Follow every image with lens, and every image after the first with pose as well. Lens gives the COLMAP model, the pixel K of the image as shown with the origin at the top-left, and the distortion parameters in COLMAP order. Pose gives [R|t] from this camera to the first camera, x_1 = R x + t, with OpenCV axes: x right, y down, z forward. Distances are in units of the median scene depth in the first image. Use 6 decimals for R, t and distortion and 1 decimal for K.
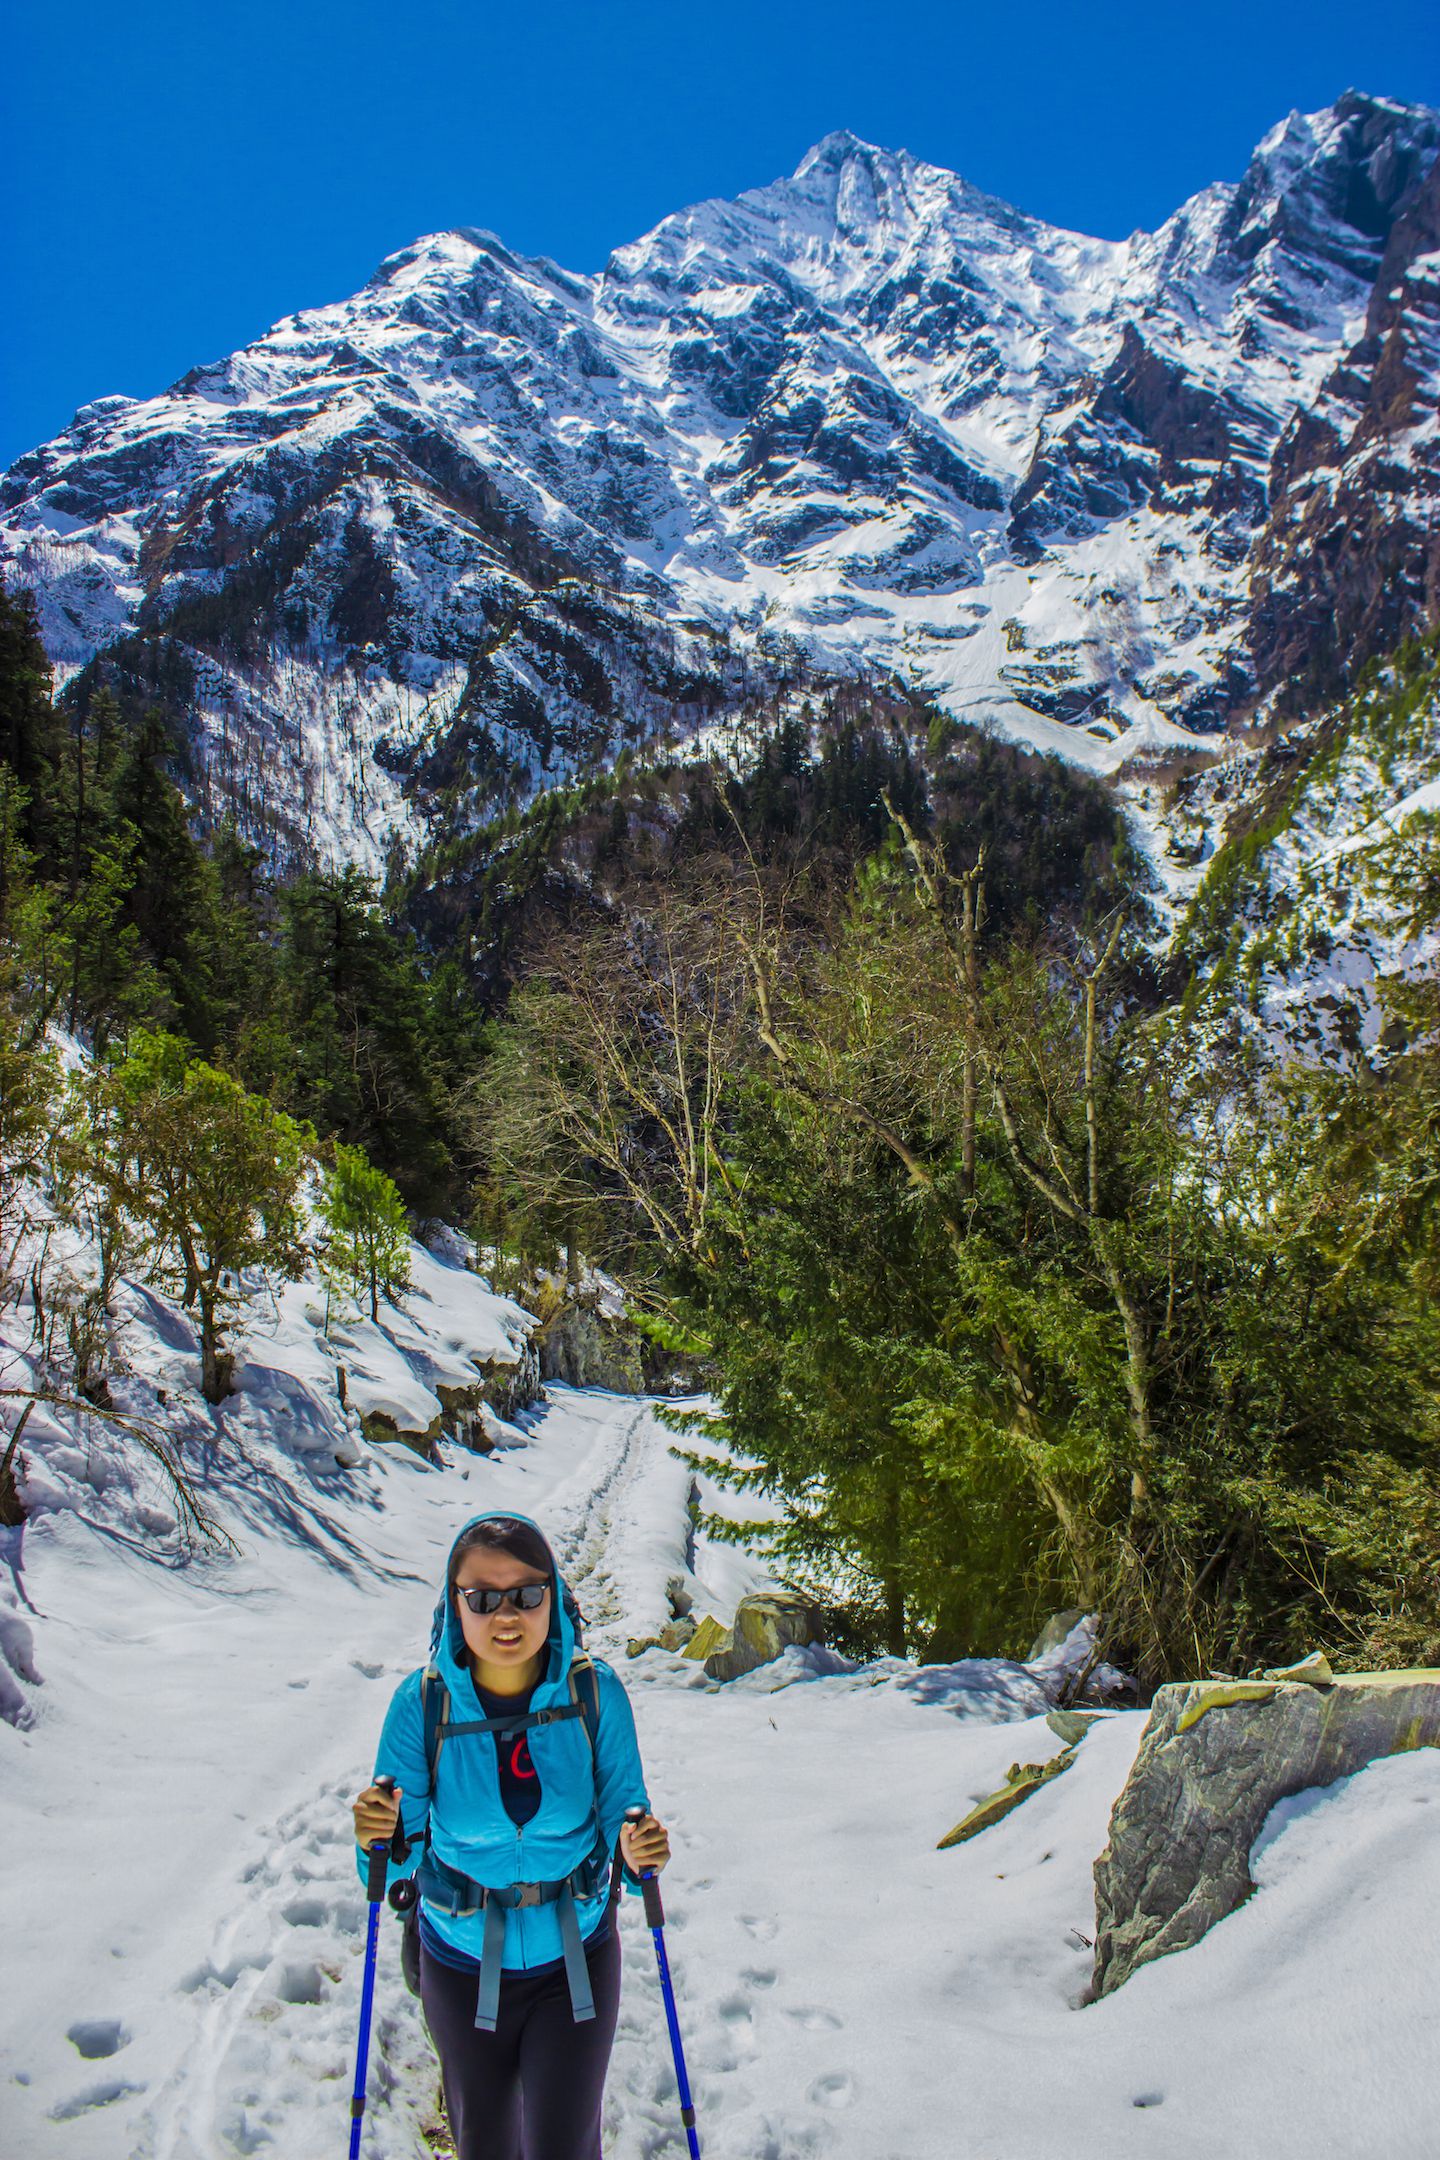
lens RADIAL K [[2322.9, 0, 719.9], [0, 2322.9, 1007.0], [0, 0, 1]] dist [-0.178458, 0.375581]
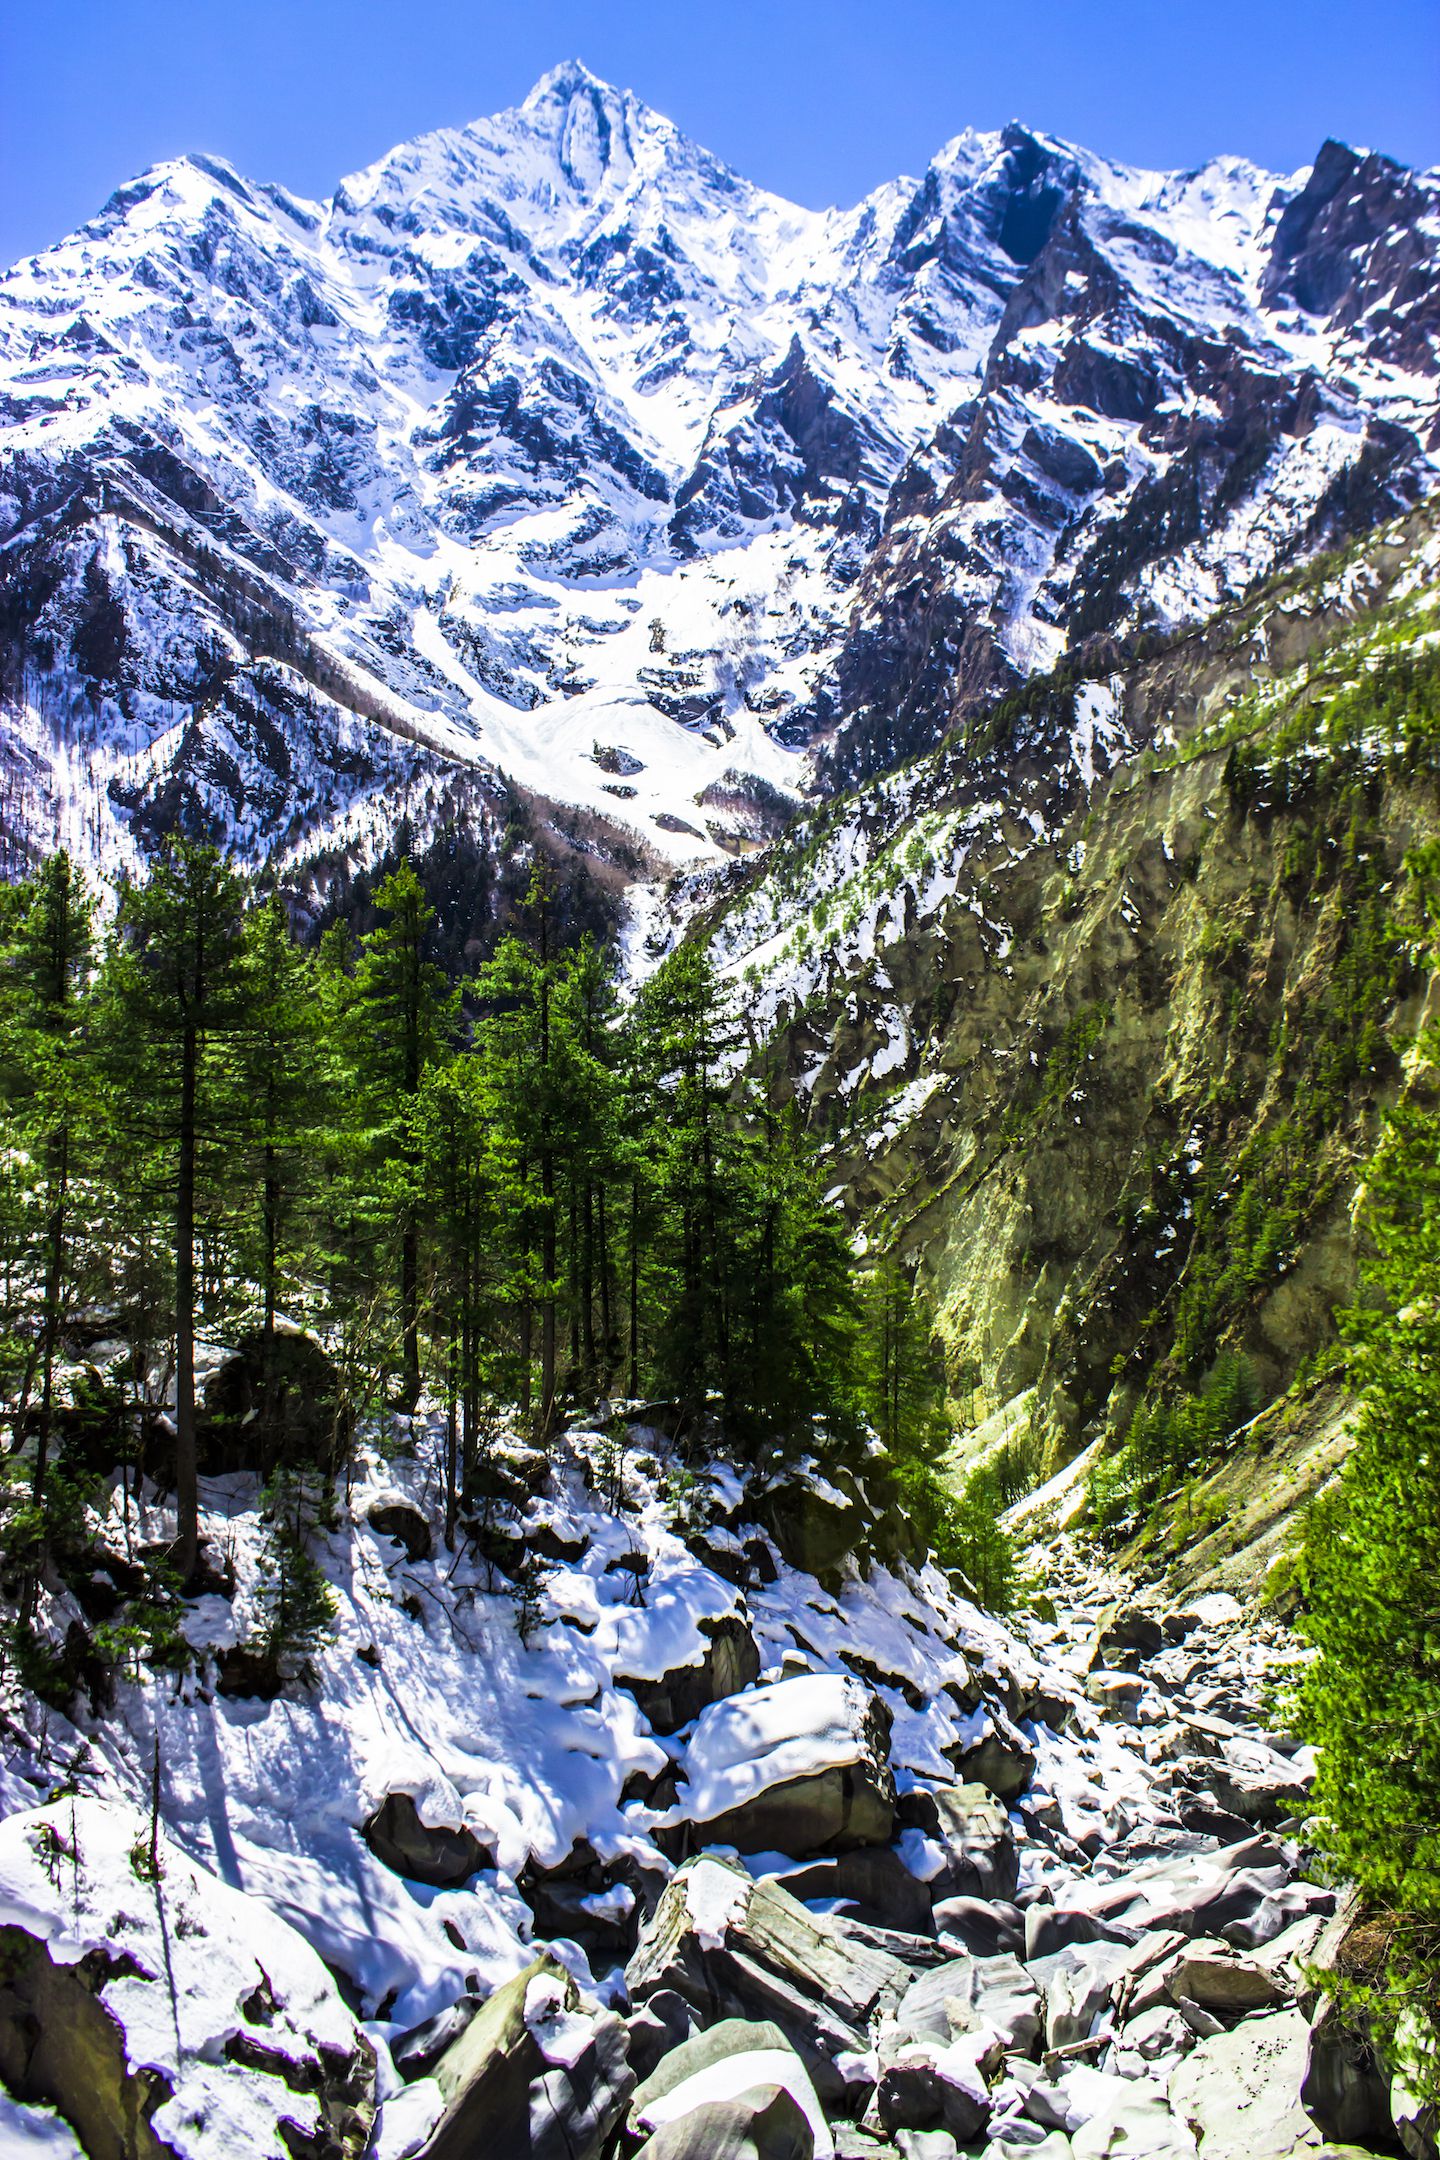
lens RADIAL K [[2299.5, 0, 839.4], [0, 2299.5, 1078.6], [0, 0, 1]] dist [-0.187715, 0.244044]
pose [[0.983344, 0.034128, 0.178522, 0.015459], [-0.050105, 0.995055, 0.085767, -0.033296], [-0.174712, -0.093283, 0.980191, -0.148383]]
